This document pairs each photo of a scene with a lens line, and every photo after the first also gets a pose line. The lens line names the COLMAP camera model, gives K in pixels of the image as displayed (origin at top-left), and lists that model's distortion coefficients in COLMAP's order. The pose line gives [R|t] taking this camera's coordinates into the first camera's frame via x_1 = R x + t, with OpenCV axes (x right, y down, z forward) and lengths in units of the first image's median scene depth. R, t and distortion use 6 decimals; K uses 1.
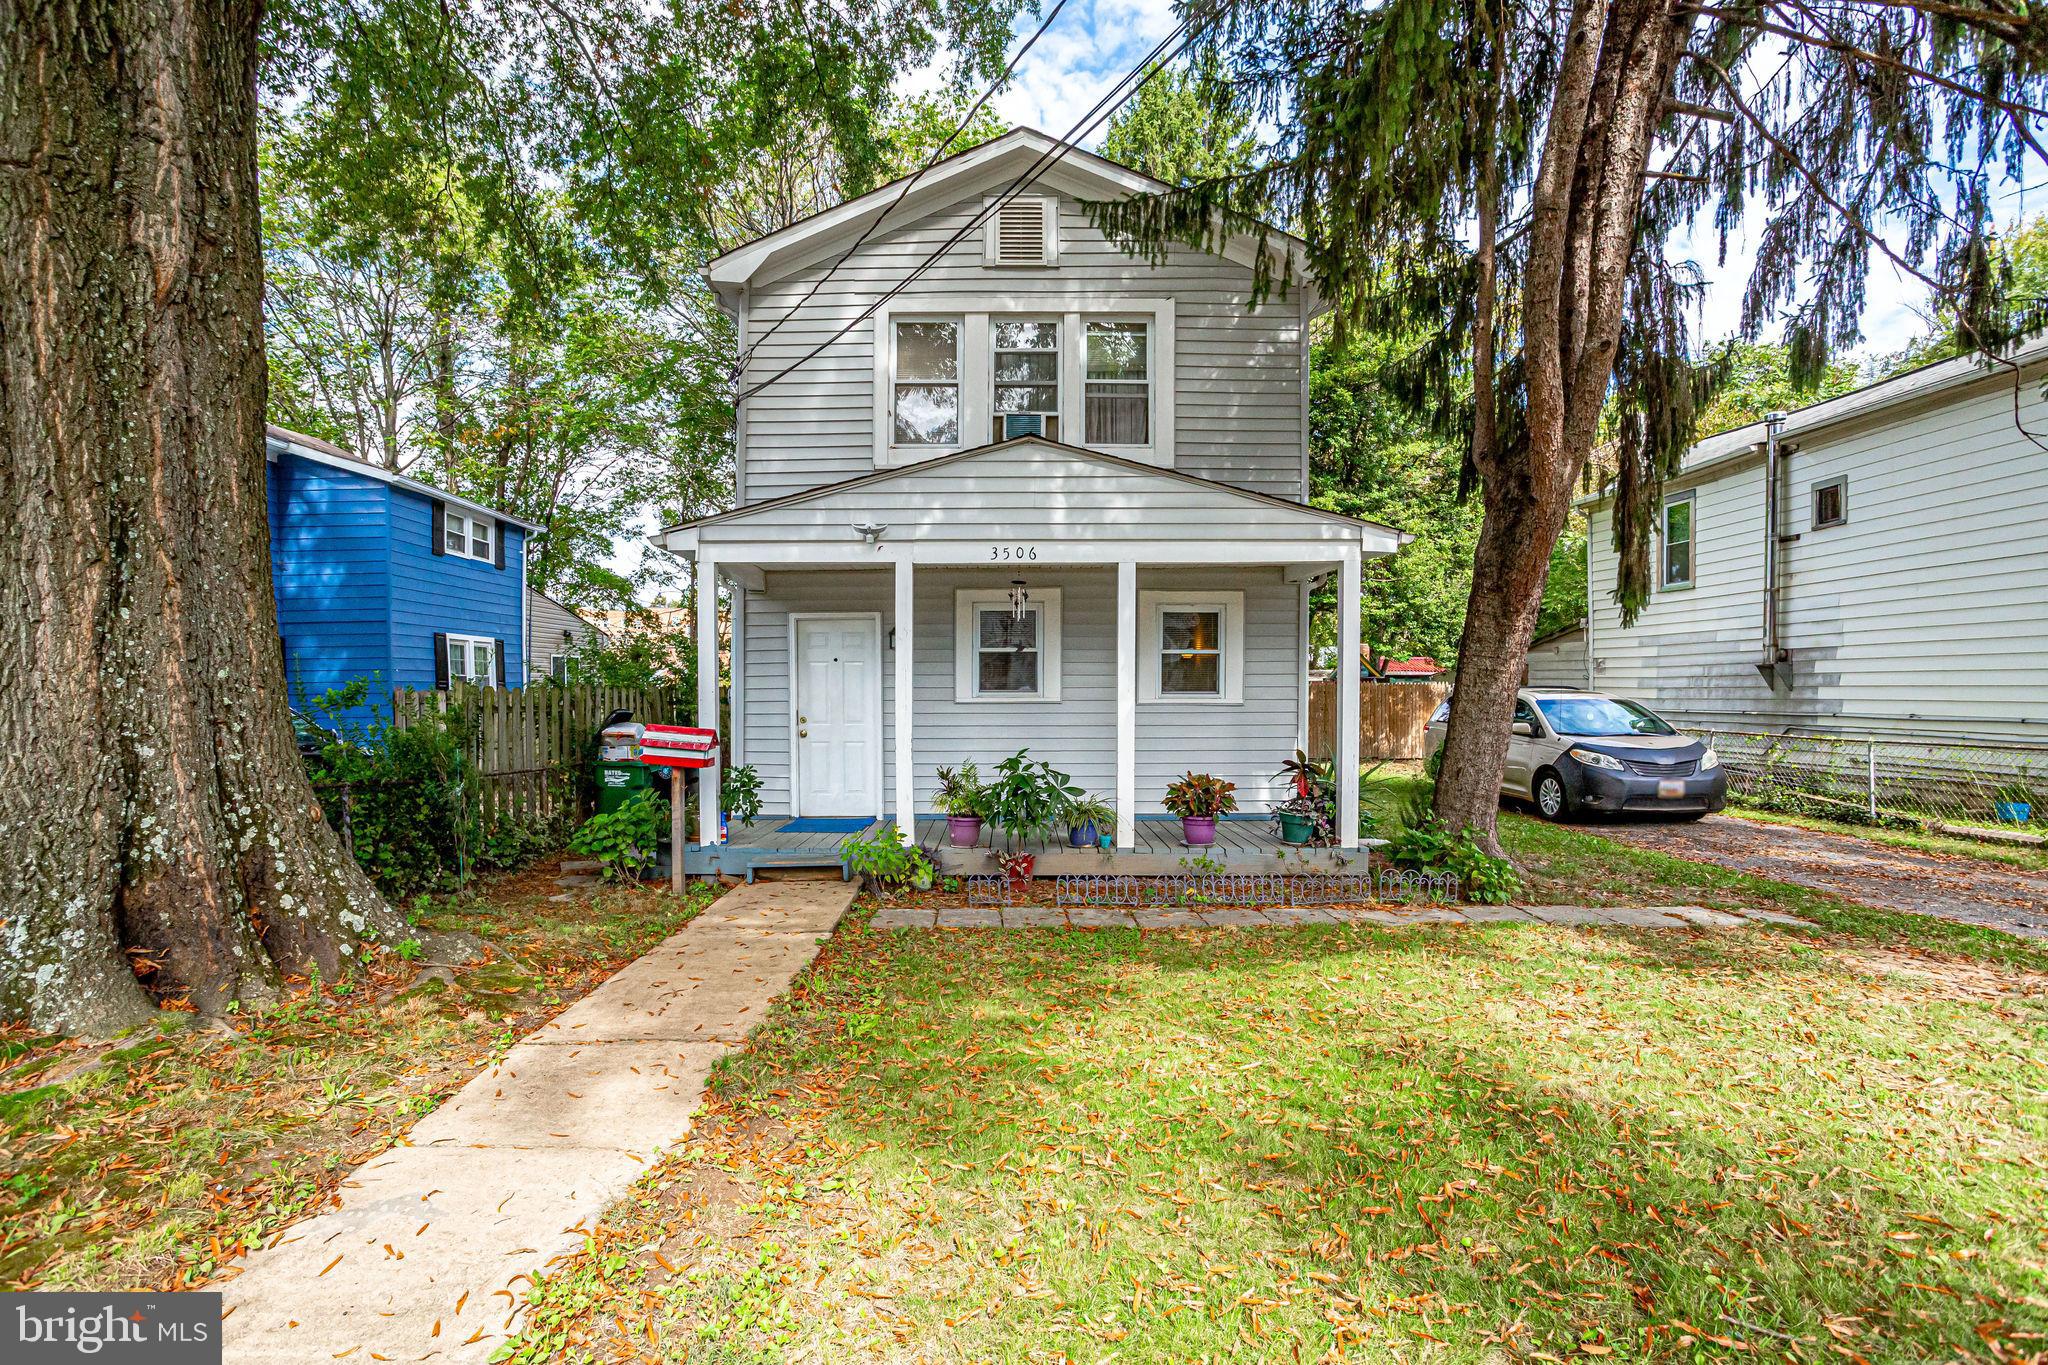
lens RADIAL K [[1010.3, 0, 1017.8], [0, 1010.3, 667.6], [0, 0, 1]] dist [-0.015326, 0.011732]
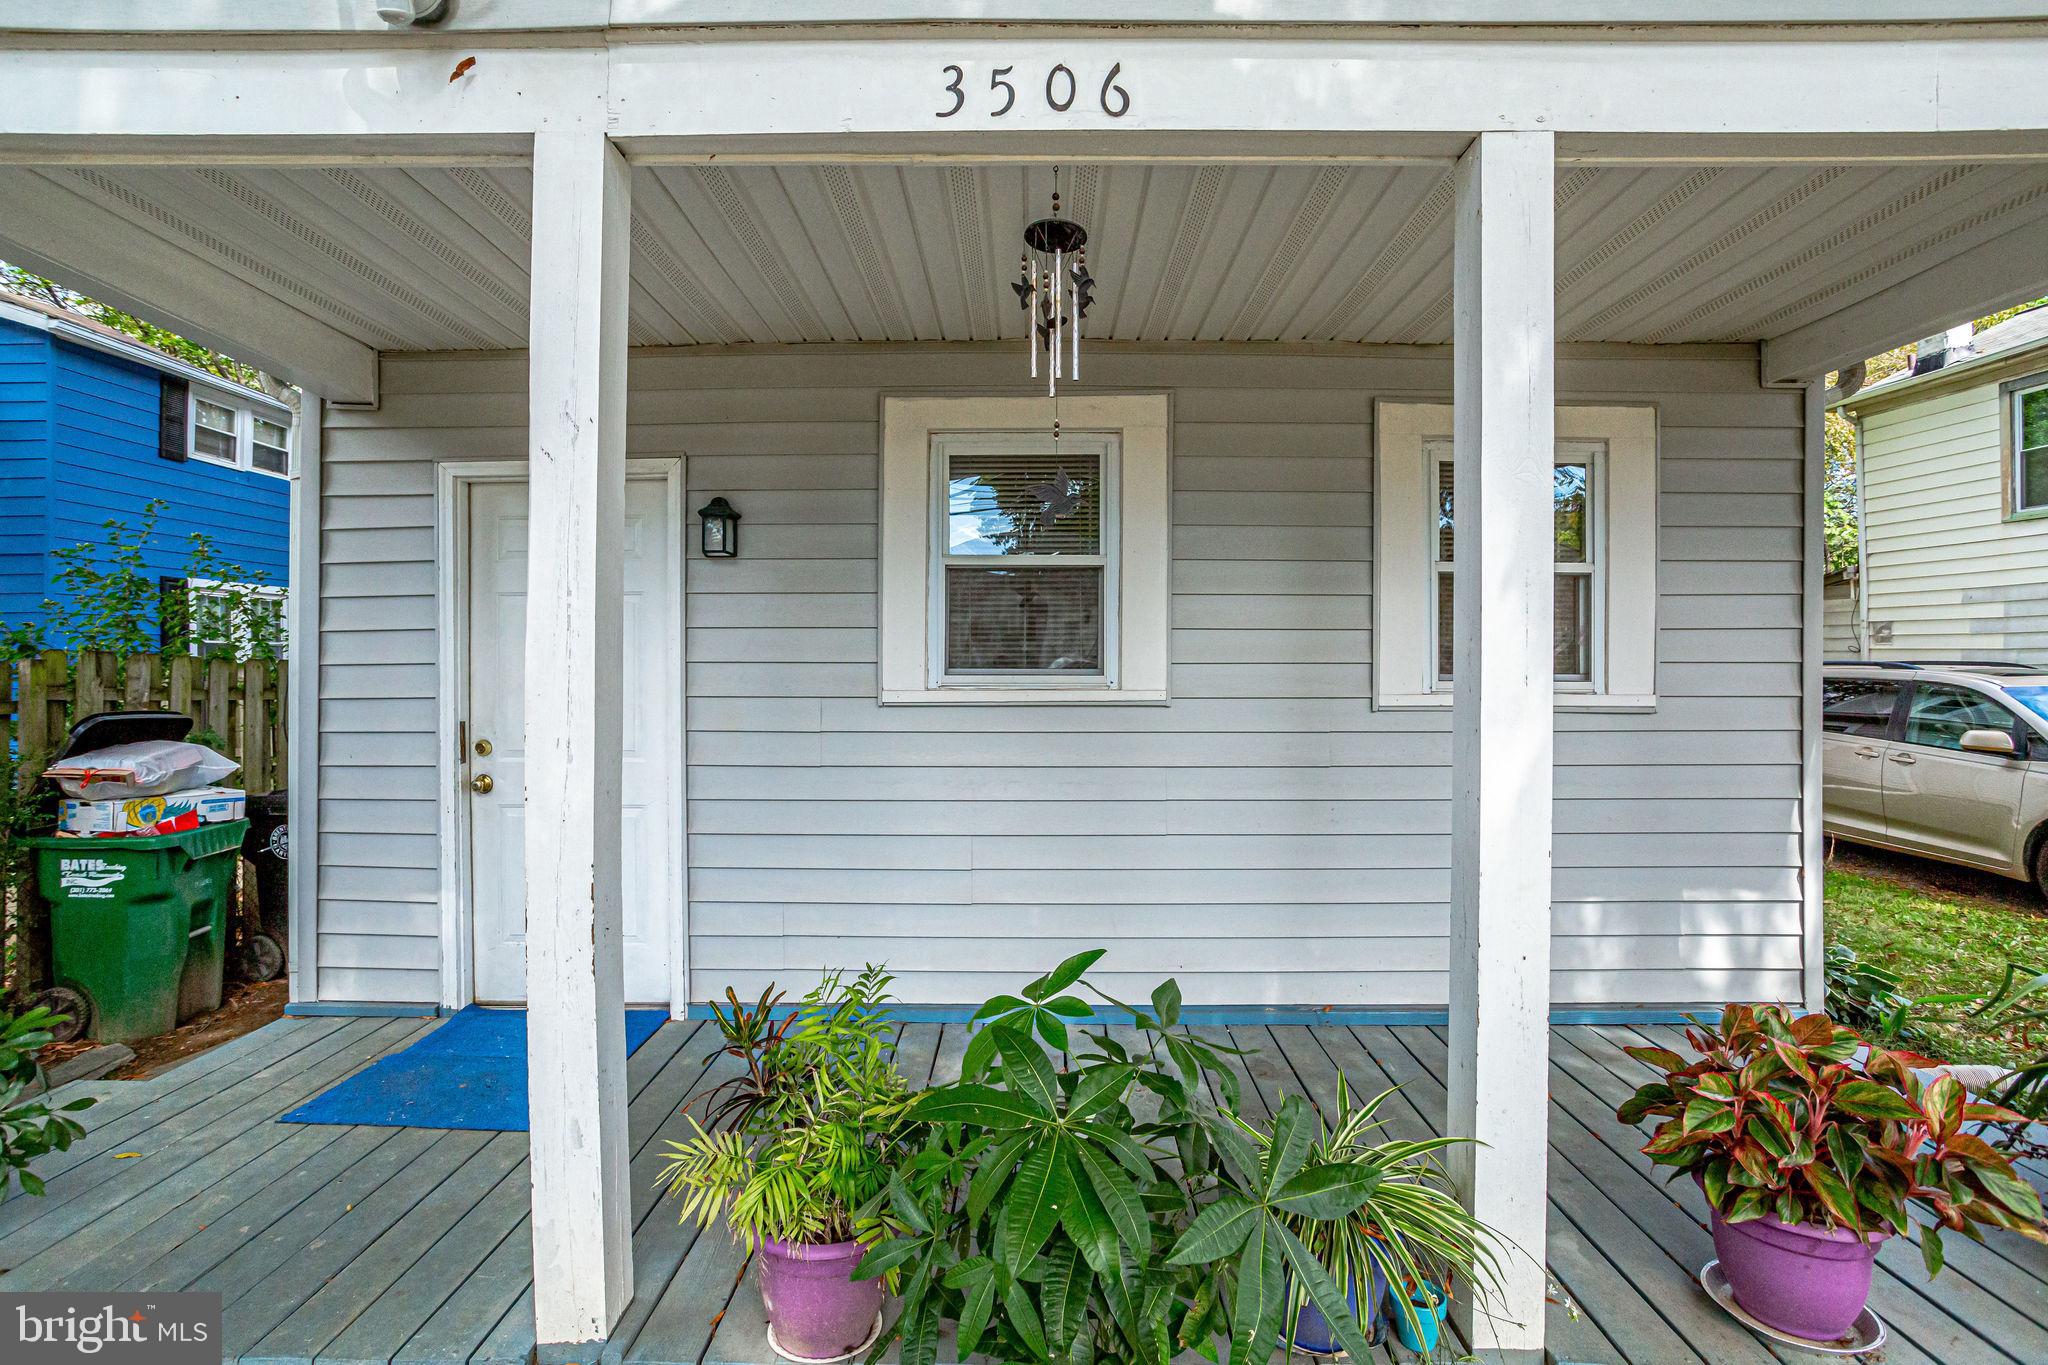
lens RADIAL K [[1010.3, 0, 1013.0], [0, 1010.3, 662.8], [0, 0, 1]] dist [-0.015326, 0.011732]
pose [[0.999015, 0.001276, -0.044359, 0.001489], [-0.000288, 0.999752, 0.022280, 0.011981], [0.044376, -0.022245, 0.998767, 0.640928]]
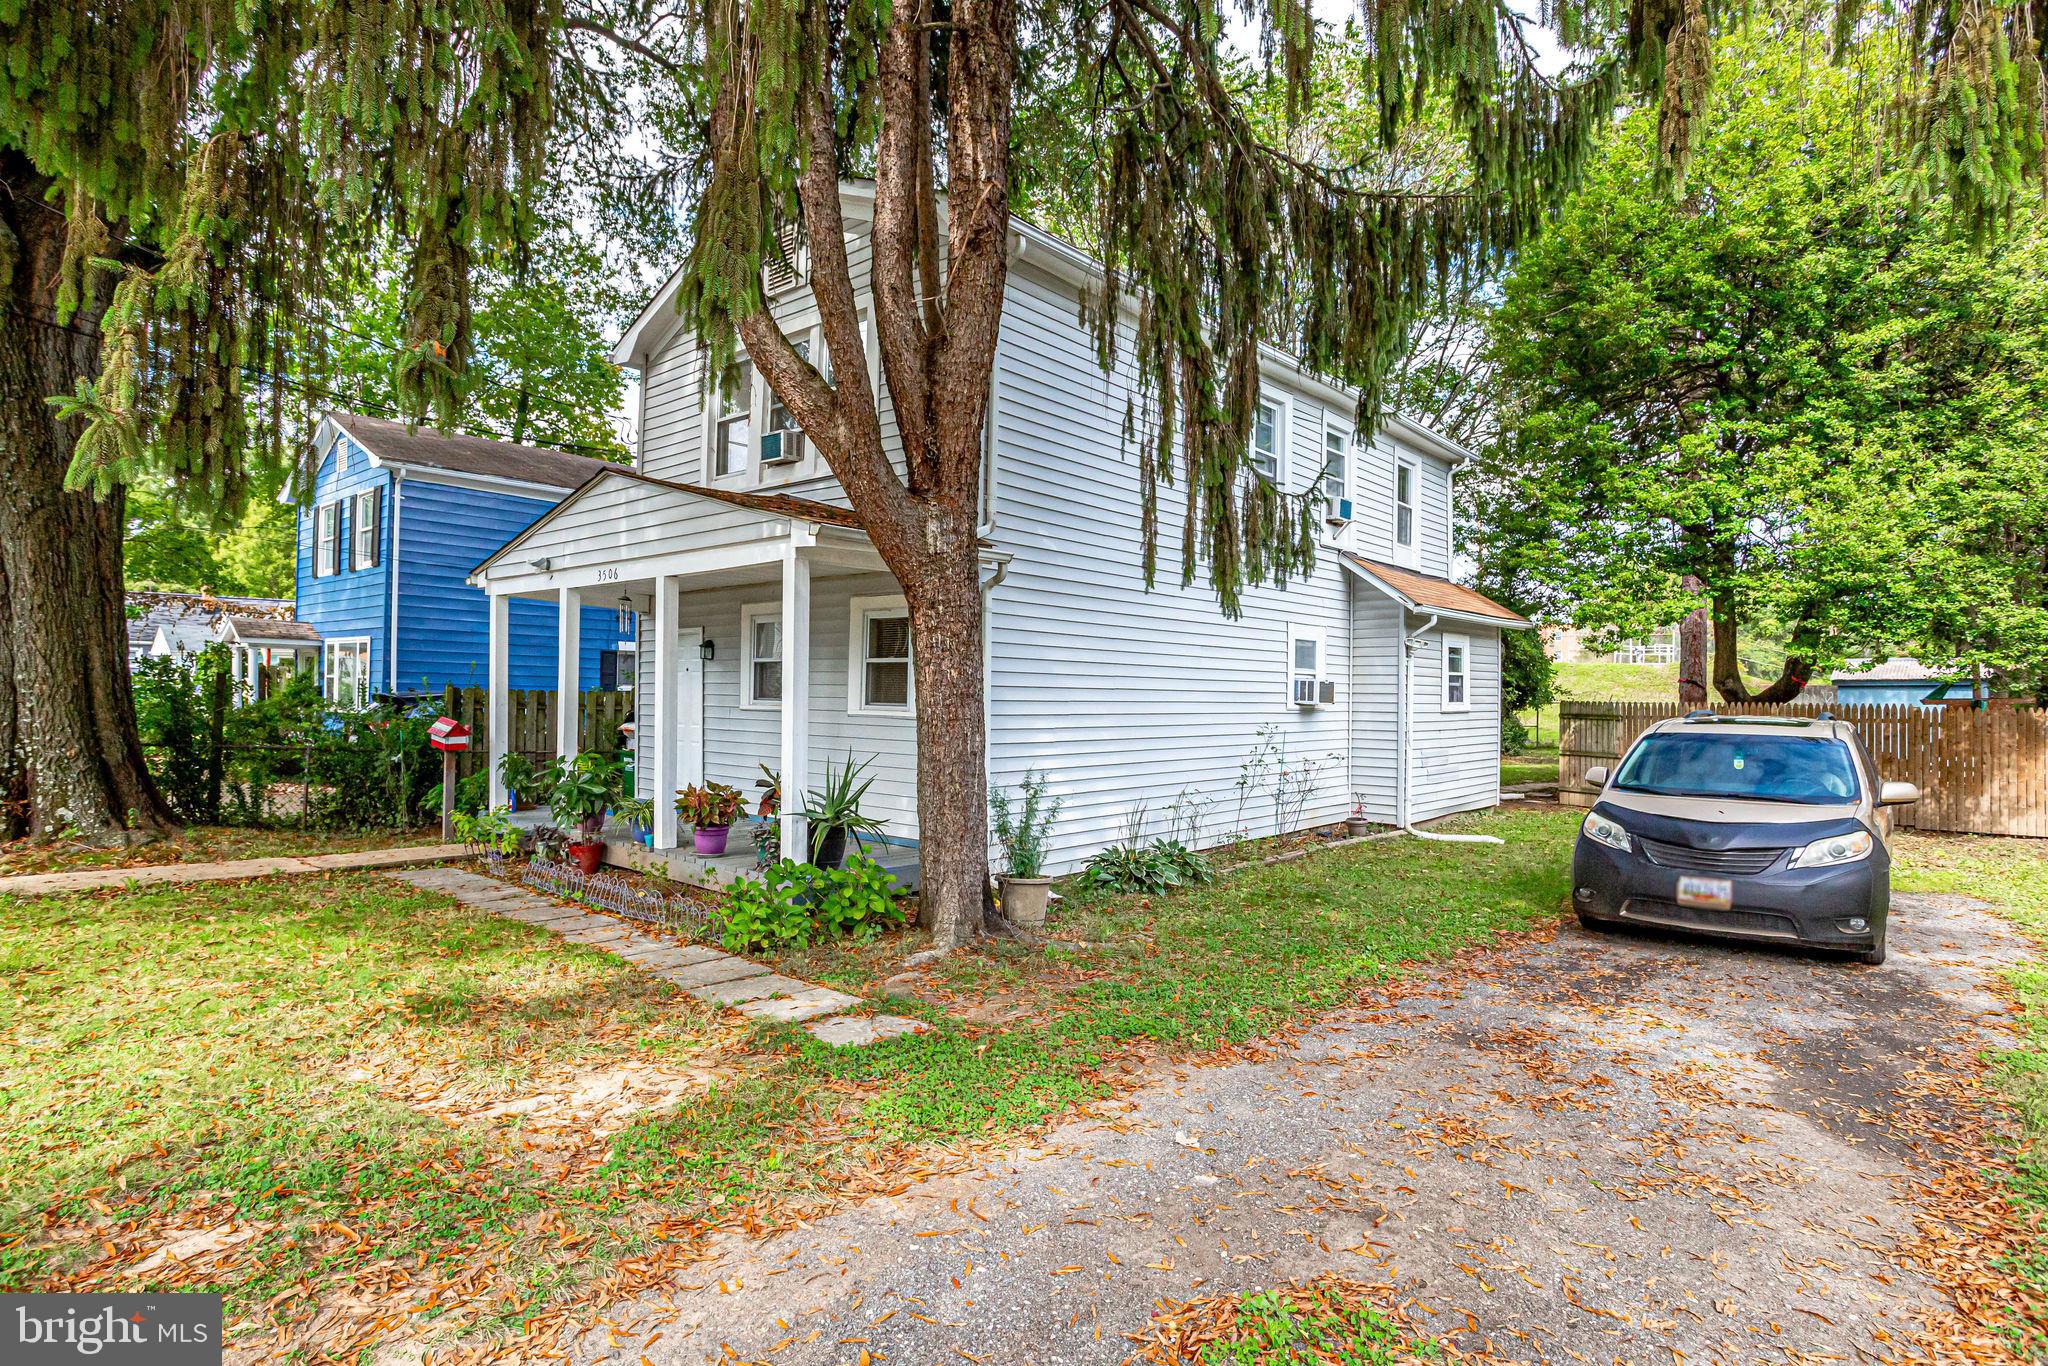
lens RADIAL K [[1010.3, 0, 1057.2], [0, 1010.3, 688.6], [0, 0, 1]] dist [-0.015326, 0.011732]
pose [[0.753566, 0.012447, -0.657255, 0.927997], [-0.004039, 0.999890, 0.014305, -0.003451], [0.657360, -0.008125, 0.753533, 0.404611]]
